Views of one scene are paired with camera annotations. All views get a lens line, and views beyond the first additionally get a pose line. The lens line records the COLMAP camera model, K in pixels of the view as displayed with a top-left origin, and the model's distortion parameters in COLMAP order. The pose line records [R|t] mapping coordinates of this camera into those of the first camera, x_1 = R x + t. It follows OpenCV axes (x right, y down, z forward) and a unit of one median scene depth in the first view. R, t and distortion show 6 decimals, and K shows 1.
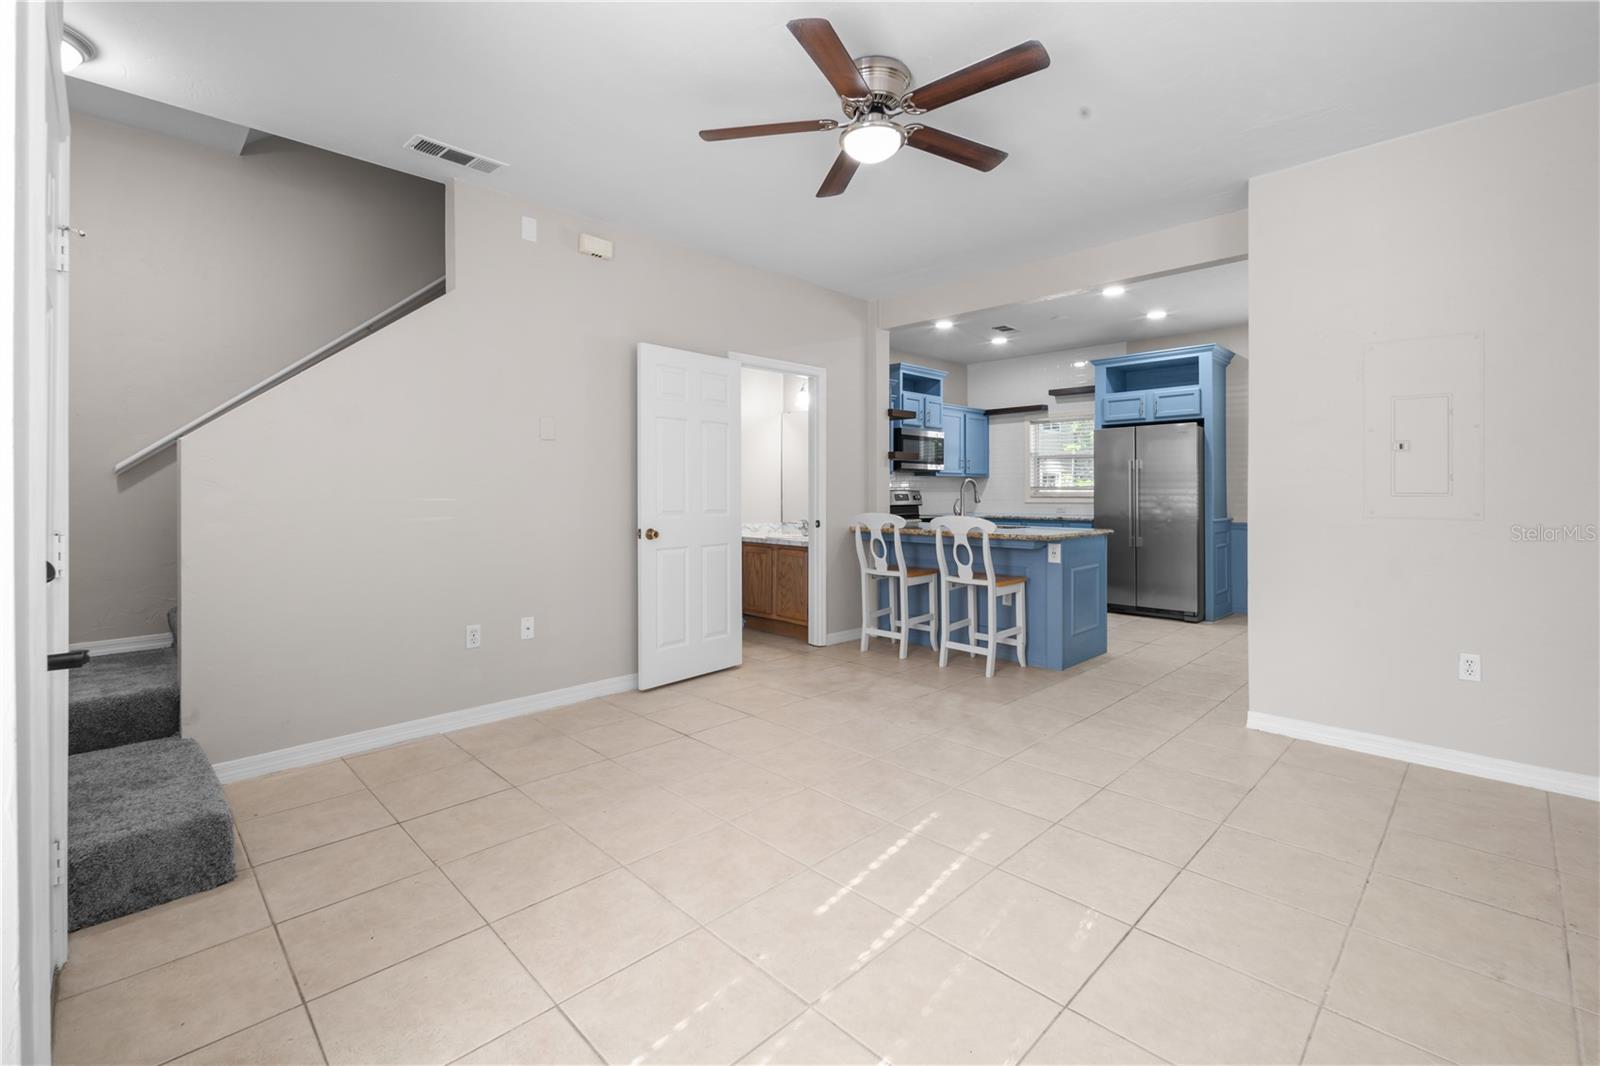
lens RADIAL K [[699.1, 0, 804.3], [0, 699.1, 489.8], [0, 0, 1]] dist [0.004059, -0.000195]
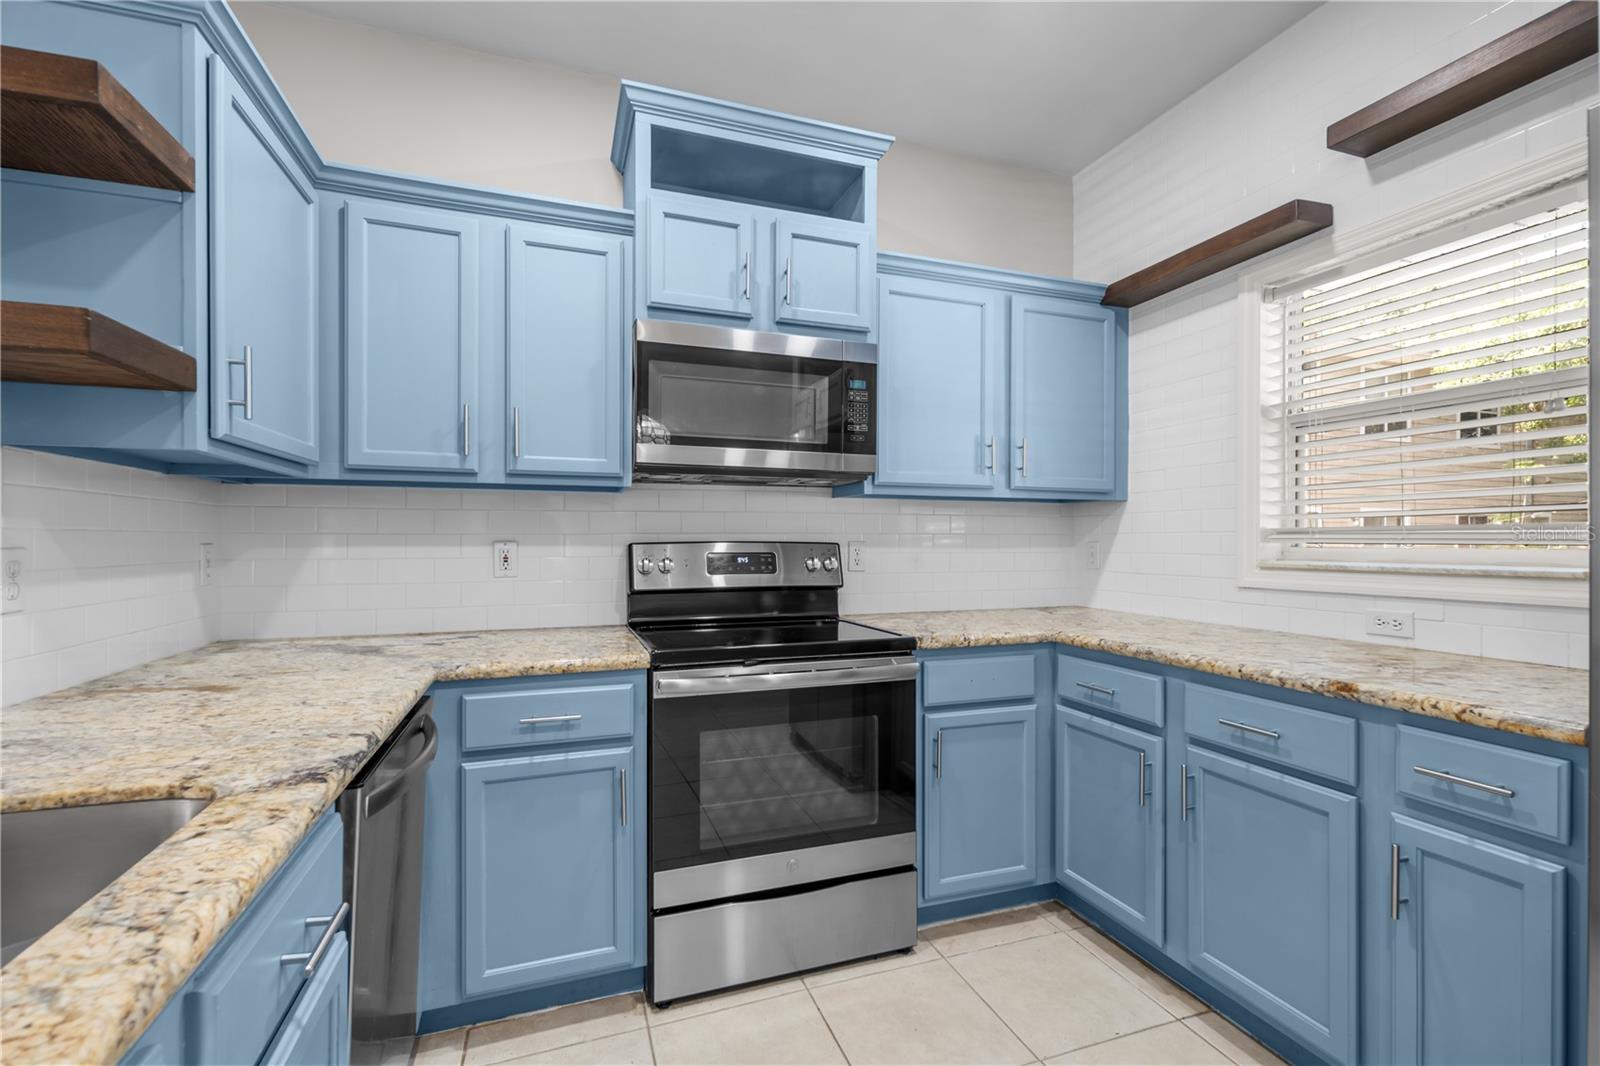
lens RADIAL K [[693.3, 0, 800.6], [0, 693.3, 542.5], [0, 0, 1]] dist [0.002782, -0.000459]
pose [[0.902246, 0.004496, -0.431198, 0.358495], [-0.002902, 0.999986, 0.004355, 0.000036], [0.431211, -0.002678, 0.902247, 0.872737]]
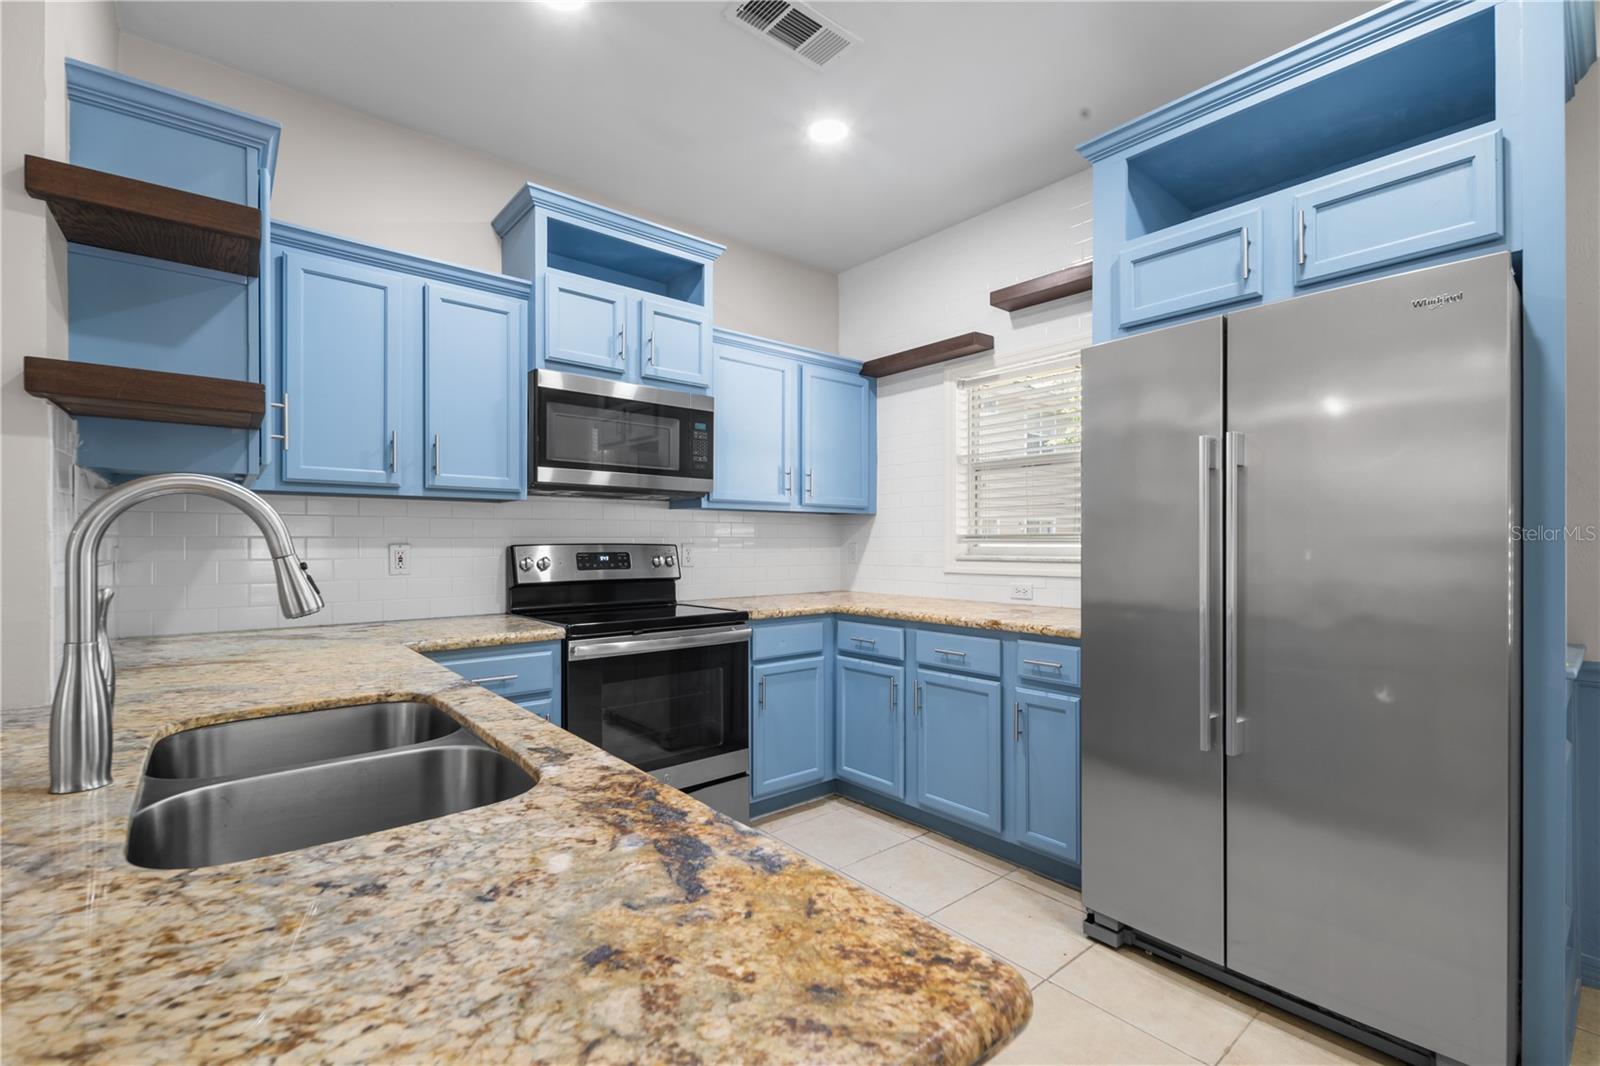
lens RADIAL K [[693.3, 0, 800.6], [0, 693.3, 542.5], [0, 0, 1]] dist [0.002782, -0.000459]
pose [[0.996367, 0.002739, -0.085119, 0.341475], [-0.002617, 0.999995, 0.001543, -0.000476], [0.085123, -0.001315, 0.996370, 0.738272]]
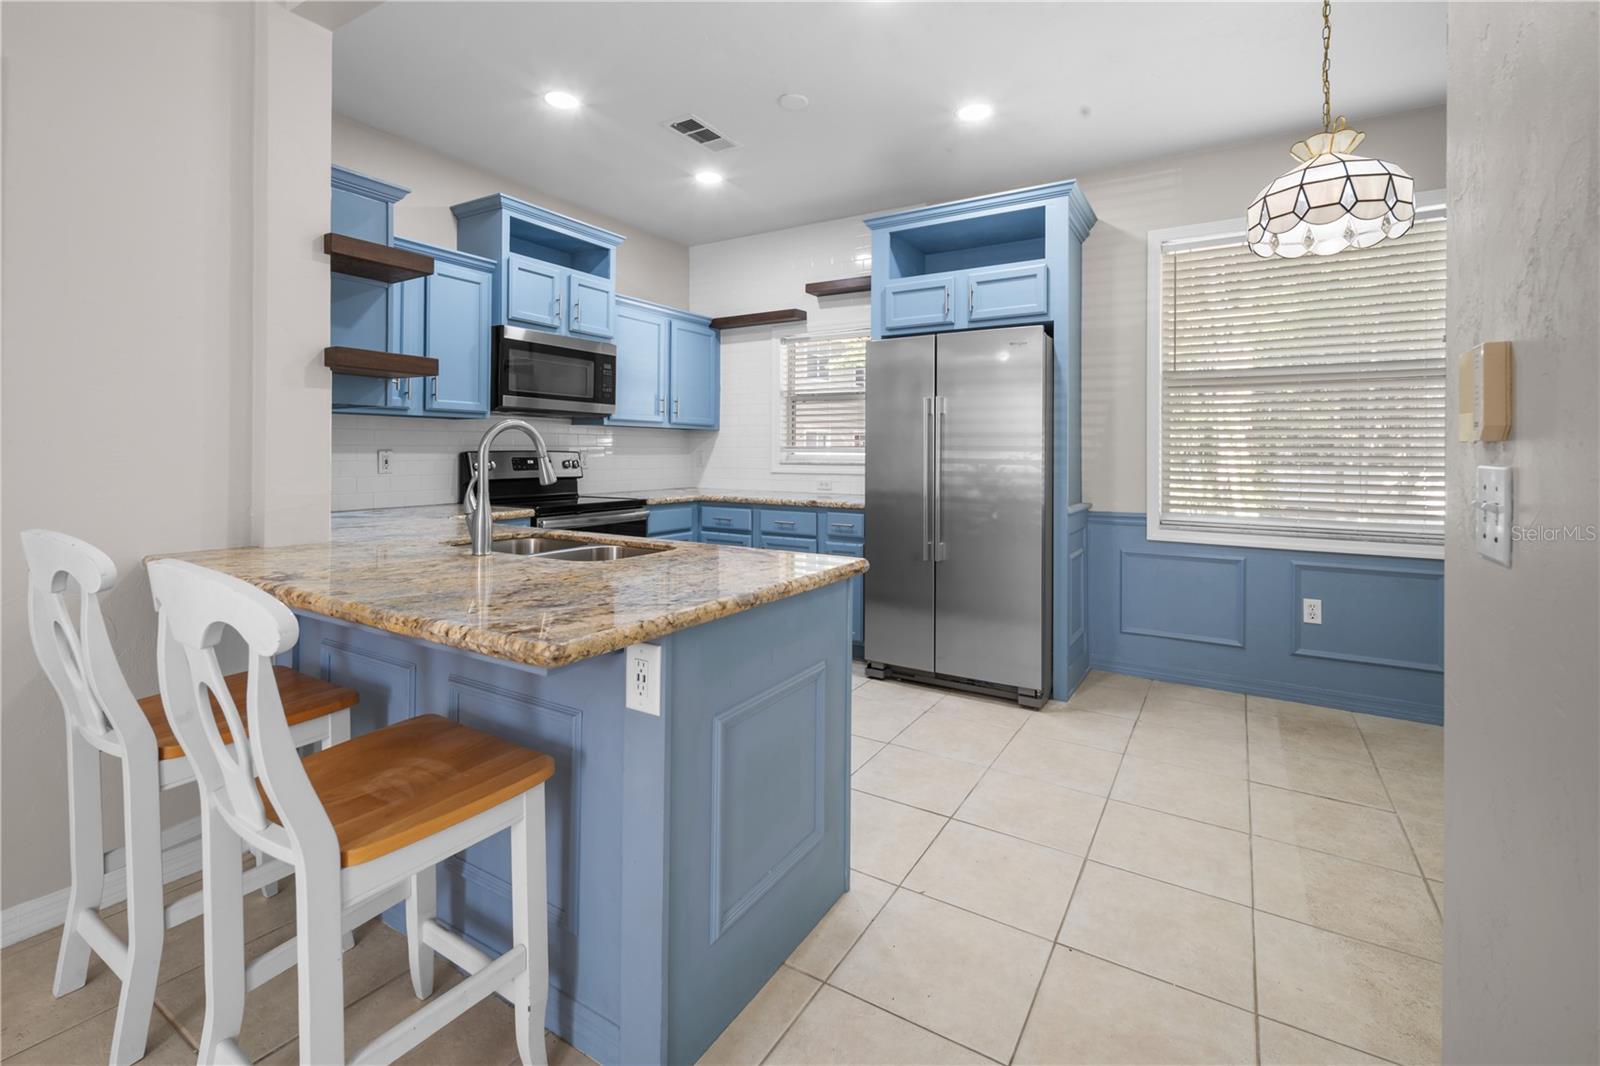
lens RADIAL K [[702.9, 0, 800.8], [0, 702.9, 447.9], [0, 0, 1]] dist [0.003224, -0.000001]
pose [[0.973057, 0.009603, 0.230364, 0.258888], [-0.008919, 0.999952, -0.004008, -0.001053], [-0.230392, 0.001846, 0.973096, 0.519823]]
